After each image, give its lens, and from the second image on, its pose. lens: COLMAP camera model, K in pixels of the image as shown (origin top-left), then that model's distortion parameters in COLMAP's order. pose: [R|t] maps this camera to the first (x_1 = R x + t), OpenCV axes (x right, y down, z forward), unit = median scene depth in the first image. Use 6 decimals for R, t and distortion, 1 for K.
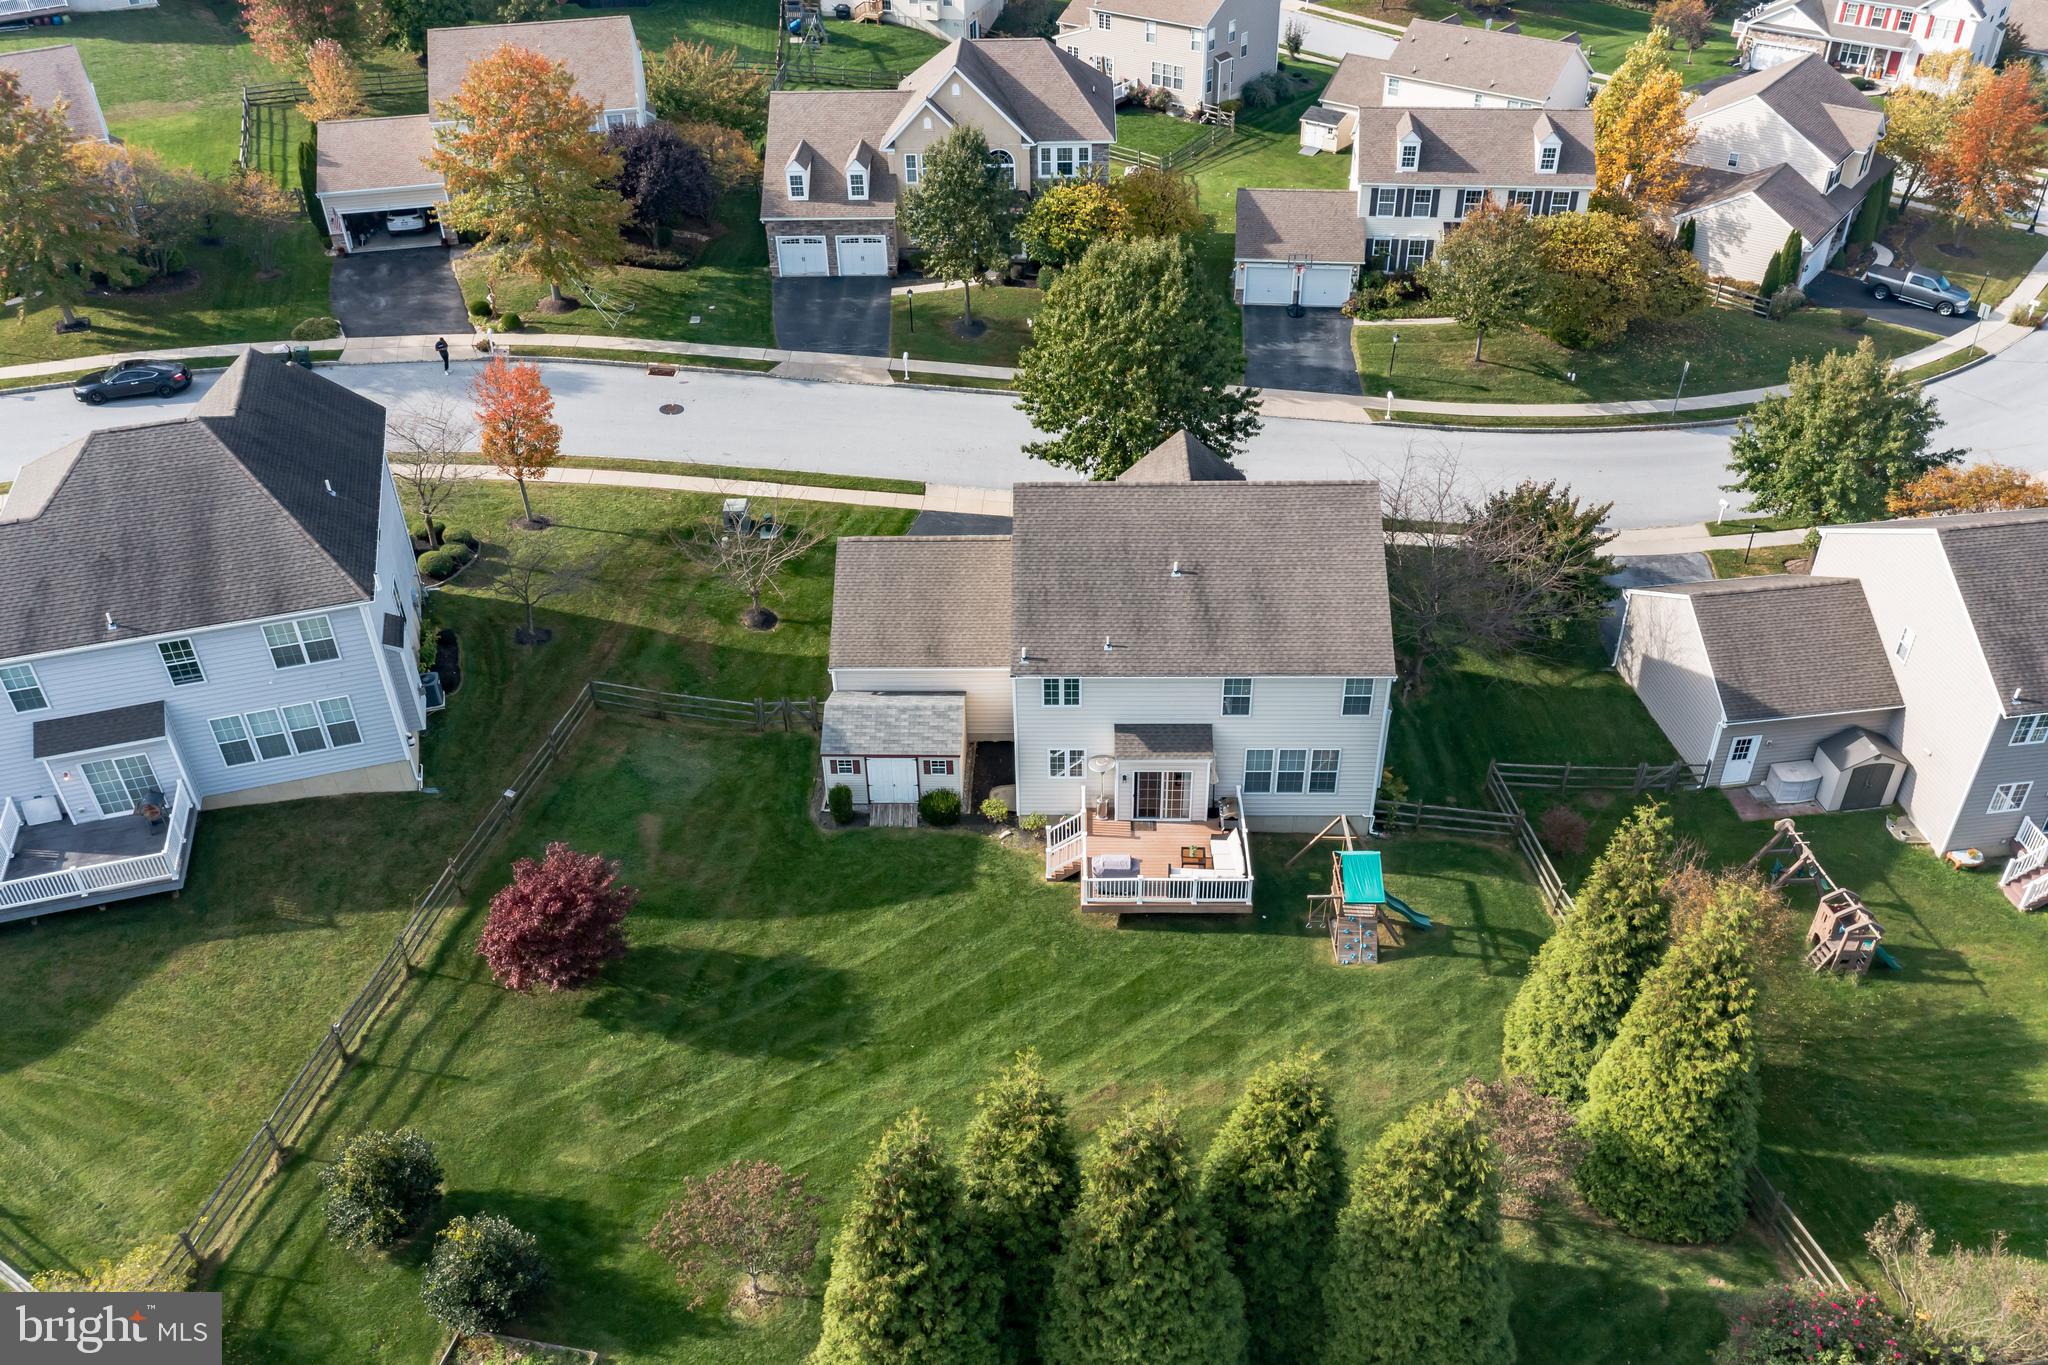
lens RADIAL K [[1647.4, 0, 1024.0], [0, 1647.4, 682.5], [0, 0, 1]] dist [-0.000460, -0.001732]
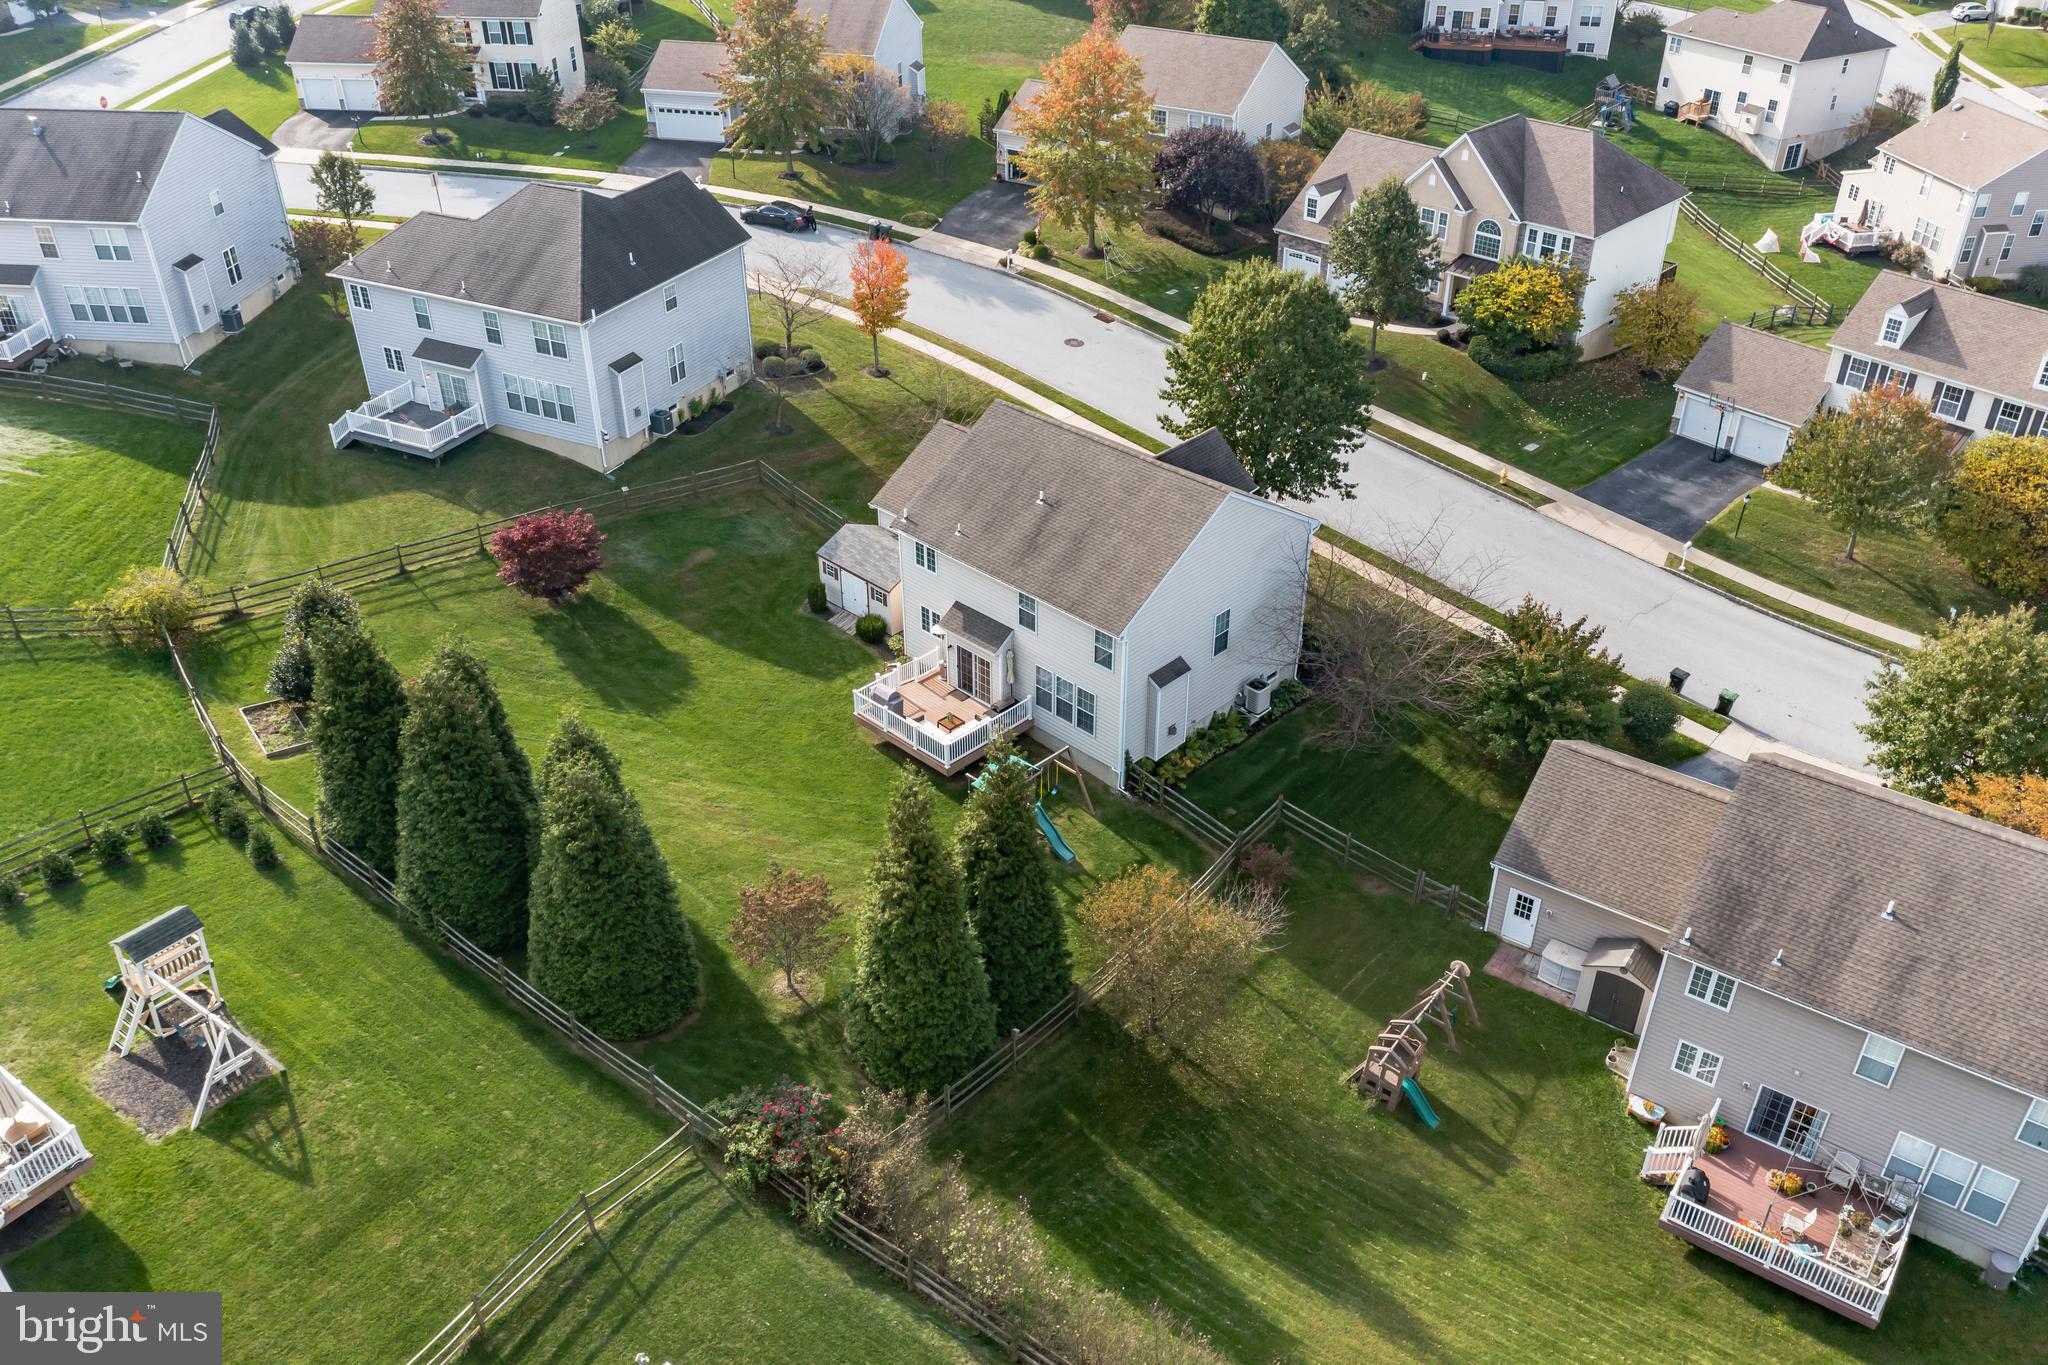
lens RADIAL K [[1671.8, 0, 1024.0], [0, 1671.8, 682.5], [0, 0, 1]] dist [-0.004875, -0.002320]
pose [[0.727867, 0.383868, -0.568203, 0.531586], [-0.409817, 0.907877, 0.088370, -0.032264], [0.549781, 0.168538, 0.818130, 0.021631]]
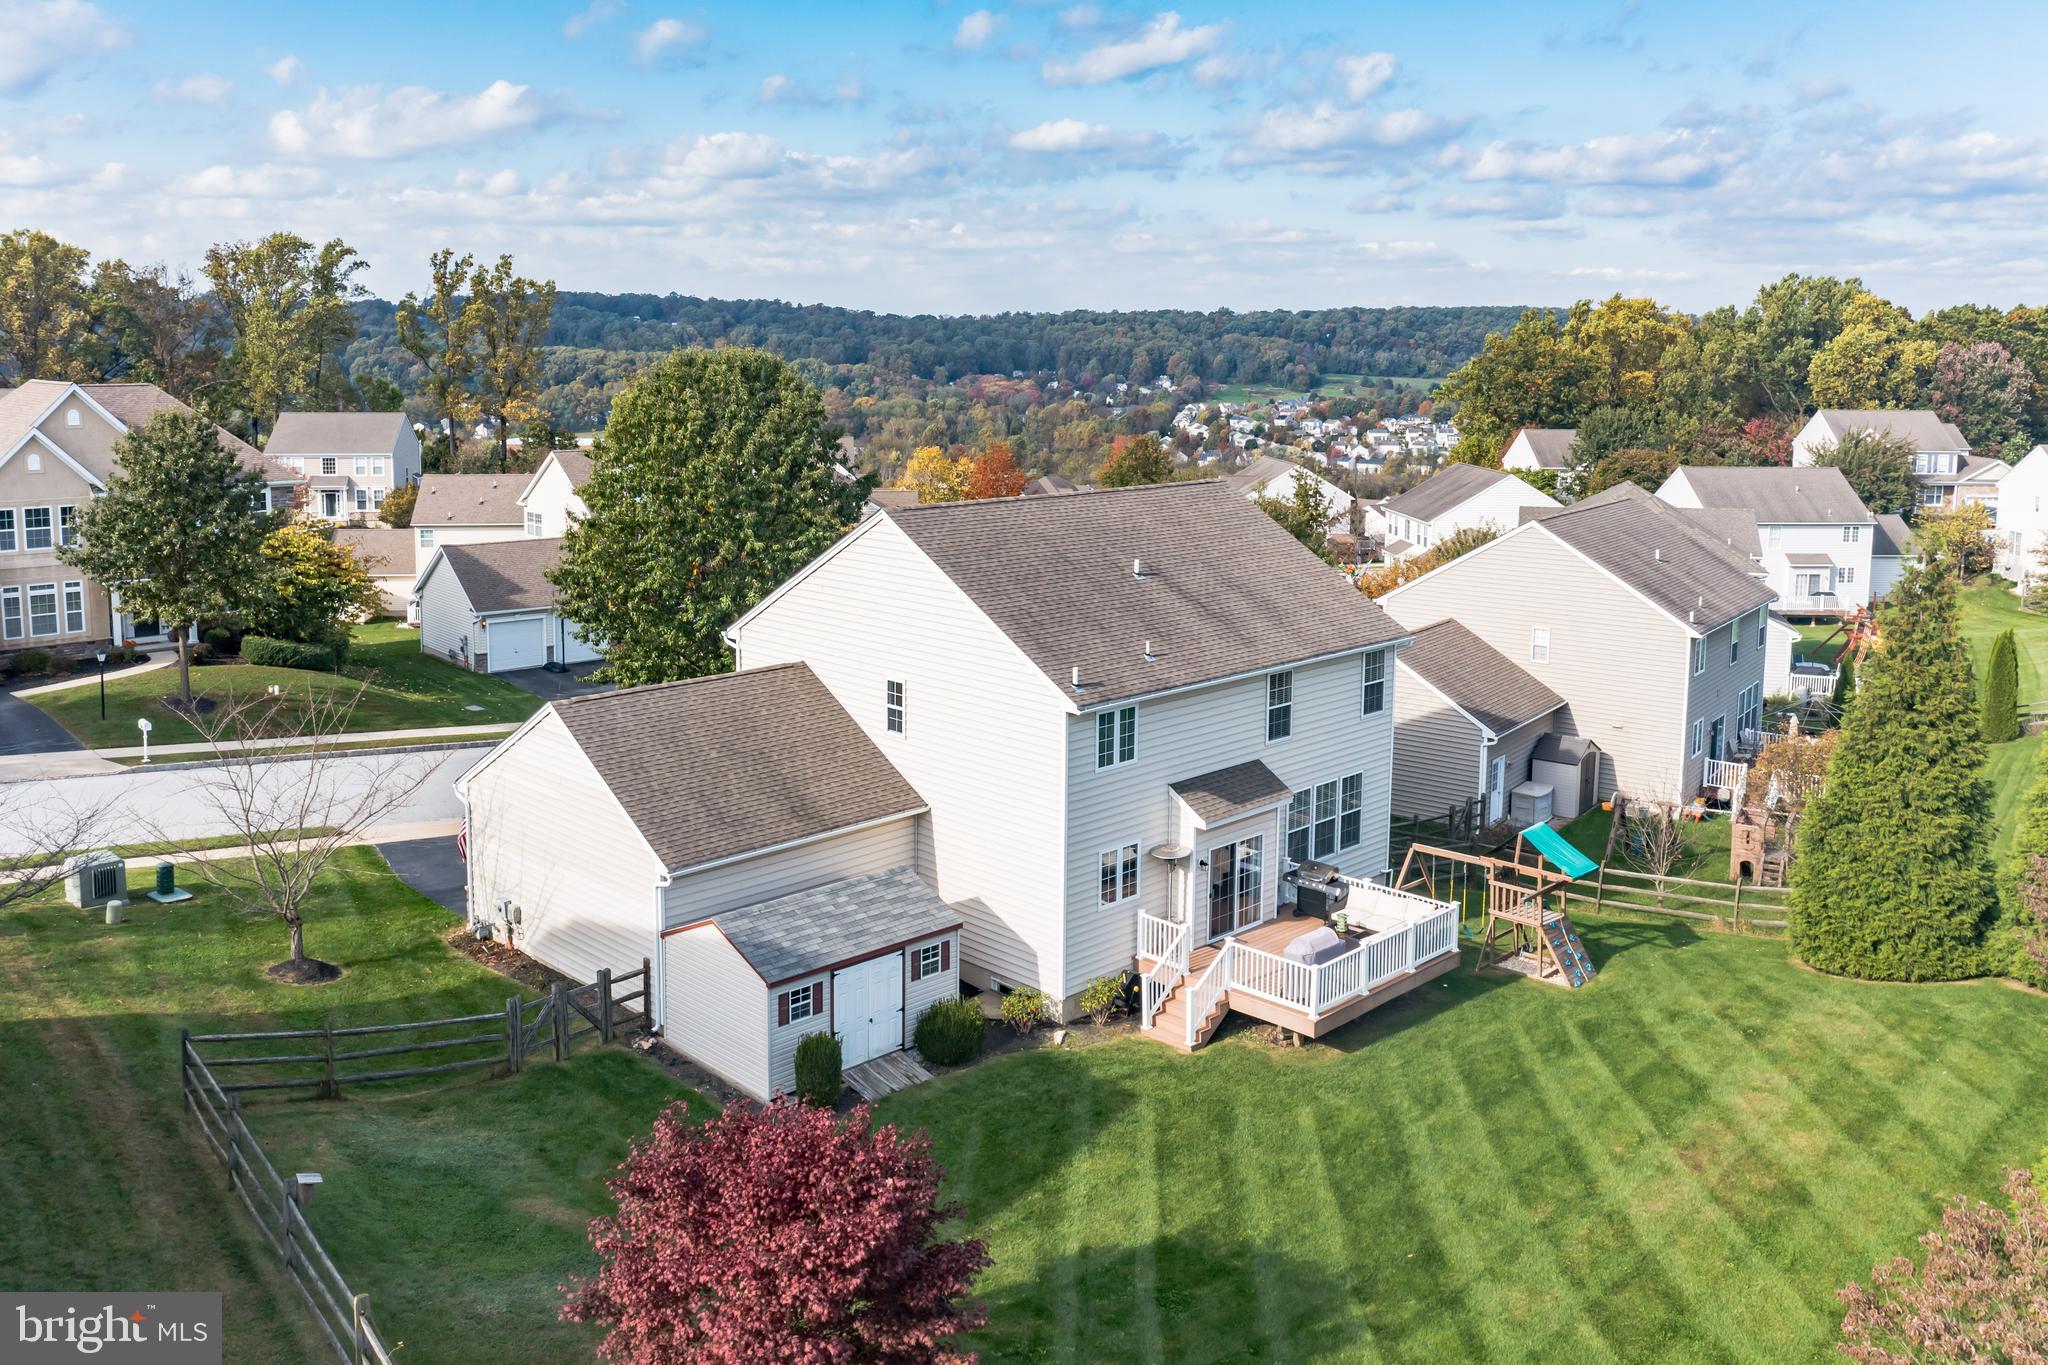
lens RADIAL K [[1671.8, 0, 1024.0], [0, 1671.8, 682.5], [0, 0, 1]] dist [-0.004875, -0.002320]
pose [[0.700895, -0.133703, 0.700621, -0.293948], [0.409163, 0.879950, -0.241398, 0.083009], [-0.584236, 0.455864, 0.671458, 0.371074]]
